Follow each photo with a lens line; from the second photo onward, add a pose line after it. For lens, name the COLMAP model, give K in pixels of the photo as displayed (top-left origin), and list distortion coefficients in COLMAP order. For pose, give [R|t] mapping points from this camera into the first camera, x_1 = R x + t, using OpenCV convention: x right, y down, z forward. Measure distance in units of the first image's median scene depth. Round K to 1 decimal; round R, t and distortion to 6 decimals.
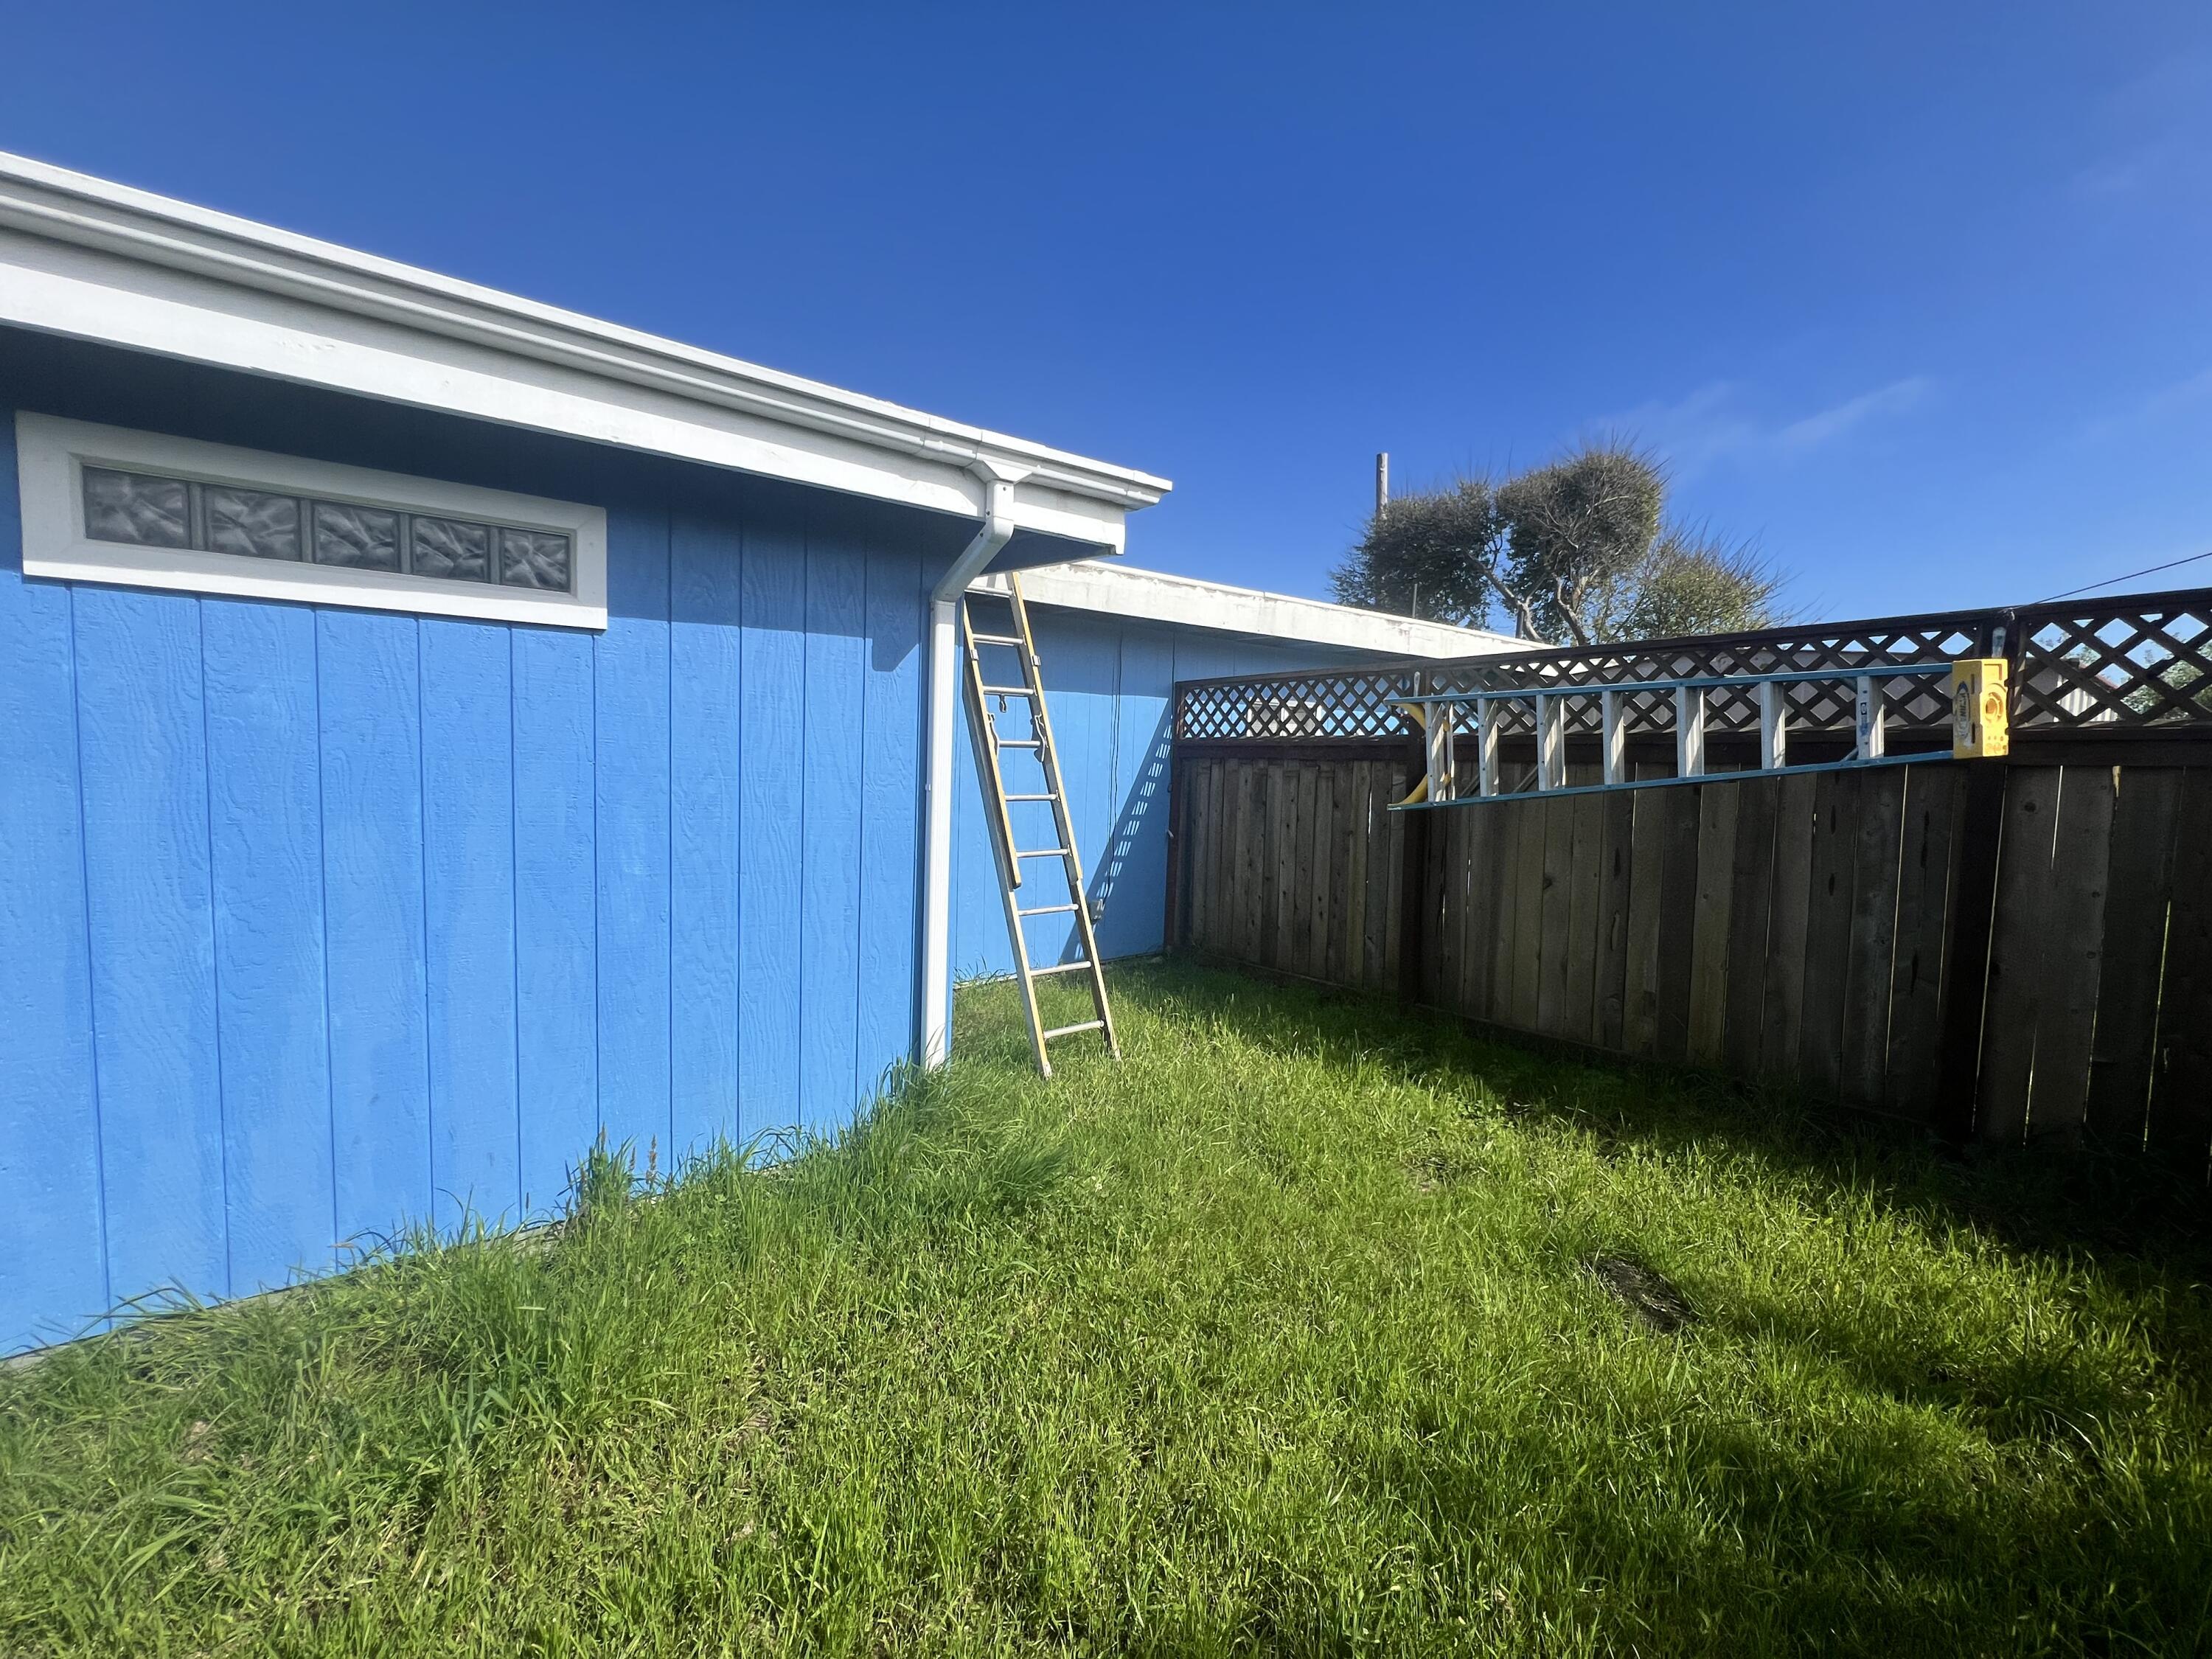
lens RADIAL K [[886.4, 0, 1100.4], [0, 886.4, 832.9], [0, 0, 1]] dist [-0.007863, -0.000450]
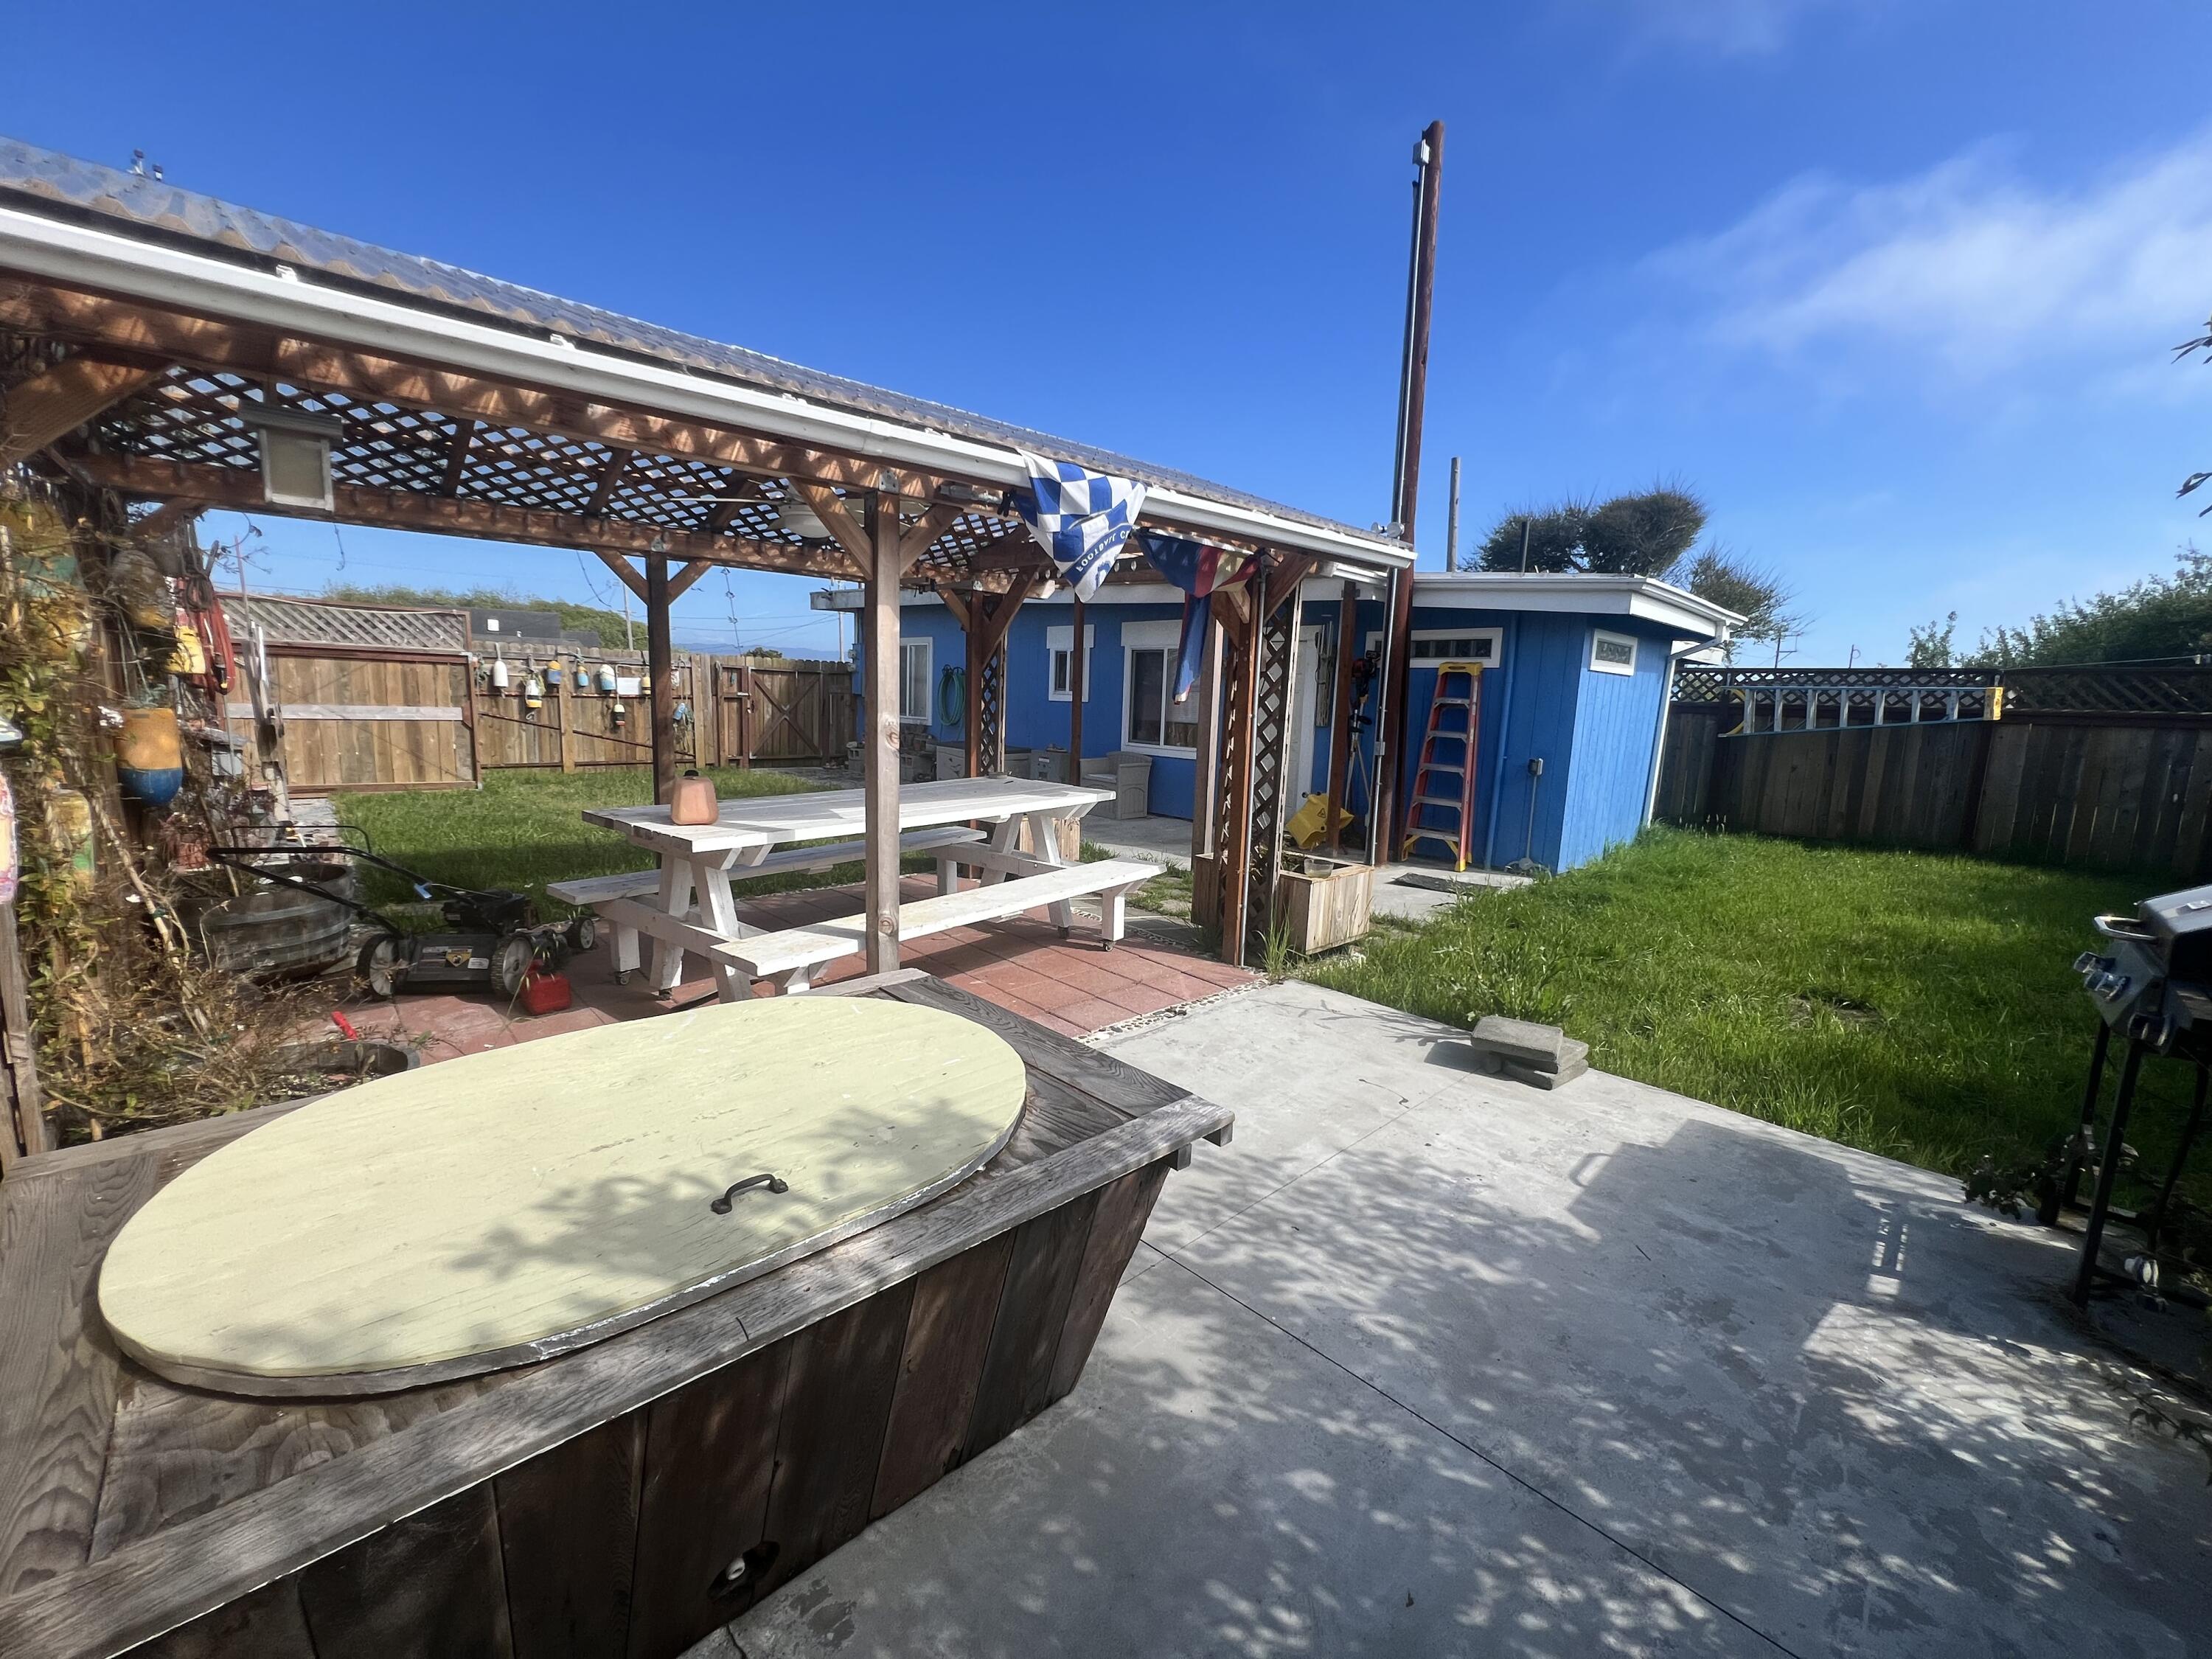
lens RADIAL K [[888.3, 0, 1103.8], [0, 888.3, 838.9], [0, 0, 1]] dist [-0.003290, 0.000987]
pose [[0.992567, -0.003073, 0.121658, -3.604532], [-0.007456, 0.996268, 0.085994, 0.122570], [-0.121469, -0.086262, 0.988840, -2.516955]]
